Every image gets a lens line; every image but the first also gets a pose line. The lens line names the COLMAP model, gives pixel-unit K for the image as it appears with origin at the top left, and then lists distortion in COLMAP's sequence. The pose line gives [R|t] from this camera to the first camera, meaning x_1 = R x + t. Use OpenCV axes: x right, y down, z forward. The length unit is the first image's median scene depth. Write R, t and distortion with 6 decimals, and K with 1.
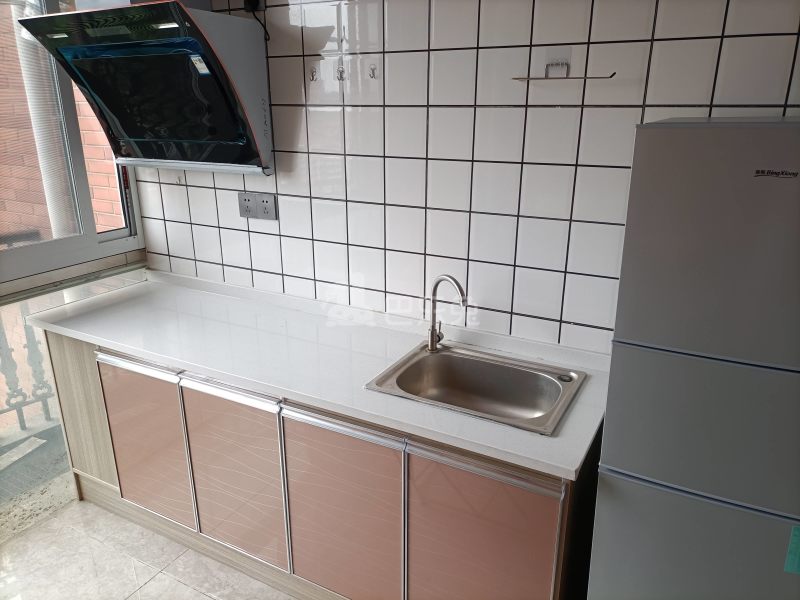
lens RADIAL K [[600.6, 0, 400.0], [0, 600.6, 300.0], [0, 0, 1]] dist [0.068140, -0.064822]
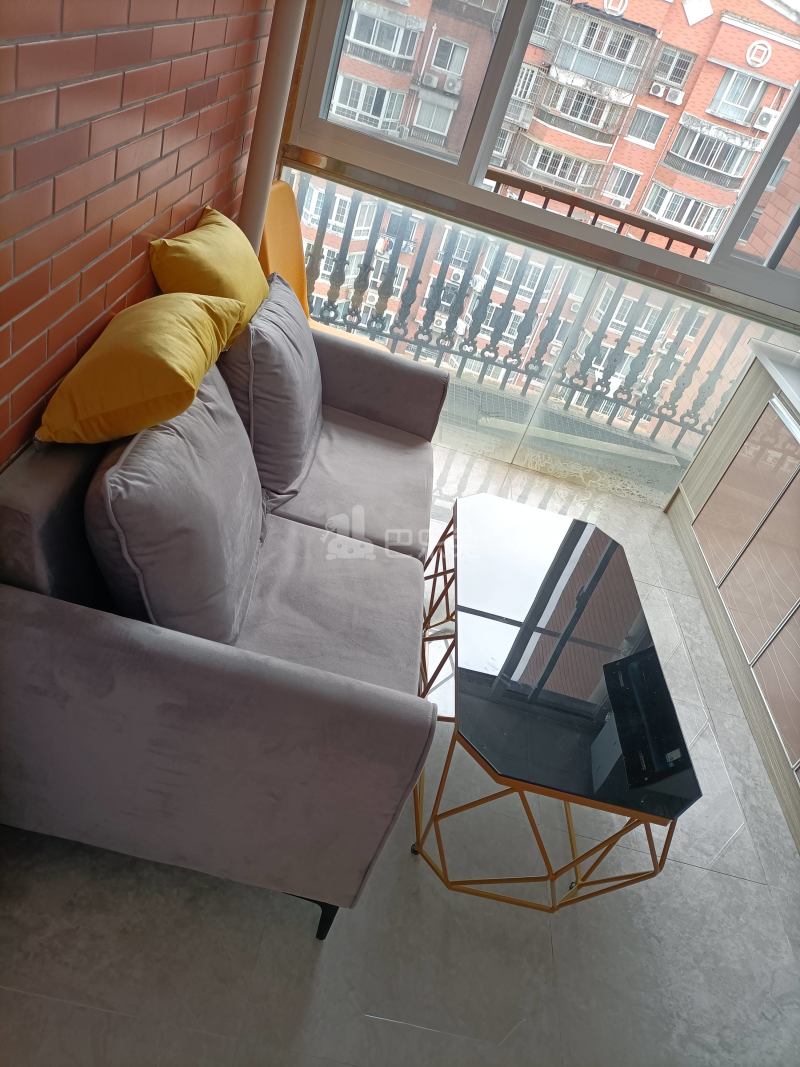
lens RADIAL K [[801.1, 0, 400.0], [0, 801.1, 533.5], [0, 0, 1]] dist [0.068140, -0.064822]
pose [[0.401587, 0.631933, -0.662864, 0.256062], [-0.549780, 0.745212, 0.377362, 0.080108], [0.732441, 0.212885, 0.646691, -0.248343]]
